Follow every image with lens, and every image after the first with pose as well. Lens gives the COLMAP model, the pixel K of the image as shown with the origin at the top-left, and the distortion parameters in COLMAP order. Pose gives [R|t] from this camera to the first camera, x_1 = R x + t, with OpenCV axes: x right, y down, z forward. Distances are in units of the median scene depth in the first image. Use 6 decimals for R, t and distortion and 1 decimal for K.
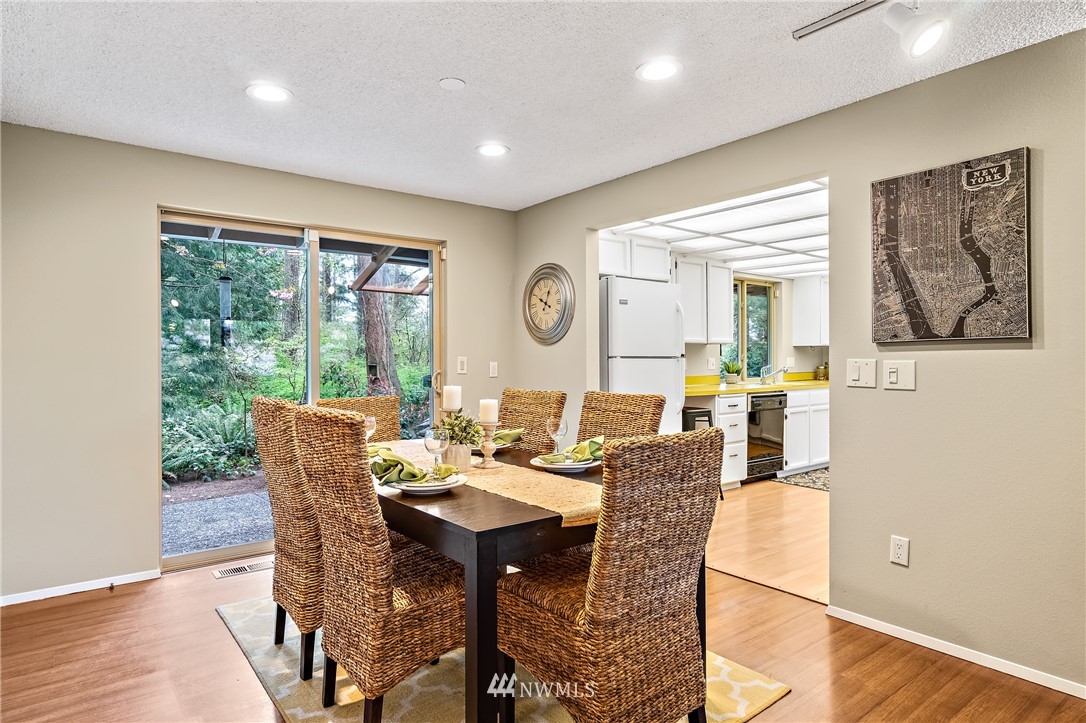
lens RADIAL K [[617.2, 0, 541.8], [0, 617.2, 358.2], [0, 0, 1]] dist [-0.000709, -0.000117]
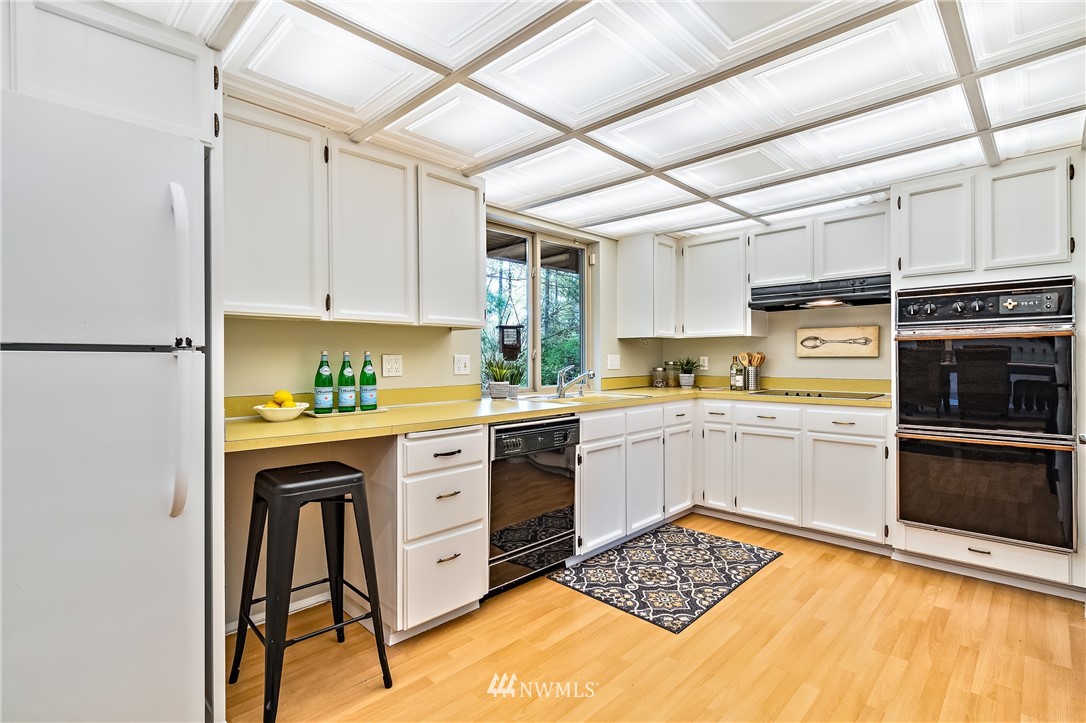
lens RADIAL K [[521.6, 0, 533.1], [0, 521.6, 360.2], [0, 0, 1]] dist [-0.001401, -0.000355]
pose [[0.991994, -0.000523, 0.126286, 0.294211], [0.000225, 0.999997, 0.002378, 0.003705], [-0.126287, -0.002331, 0.991991, 0.536240]]
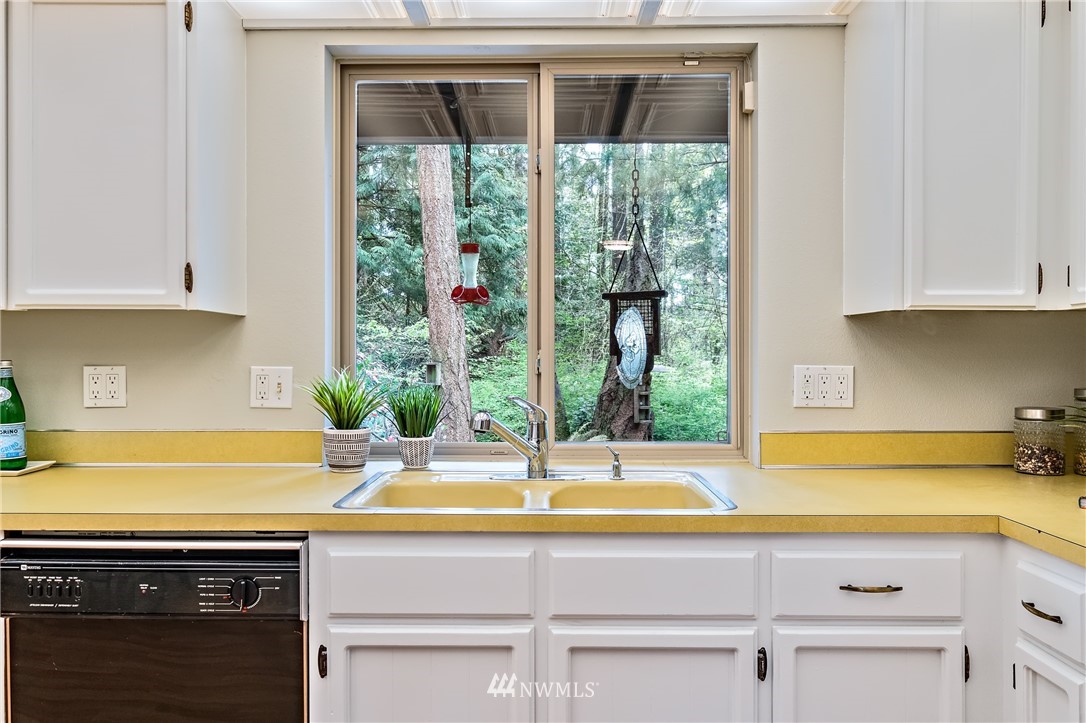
lens RADIAL K [[840.4, 0, 539.0], [0, 840.4, 354.9], [0, 0, 1]] dist [-0.000752, 0.002512]
pose [[0.774245, 0.008143, -0.632833, 0.627524], [-0.004302, 0.999962, 0.007604, -0.008636], [0.632871, -0.003165, 0.774251, 0.833089]]
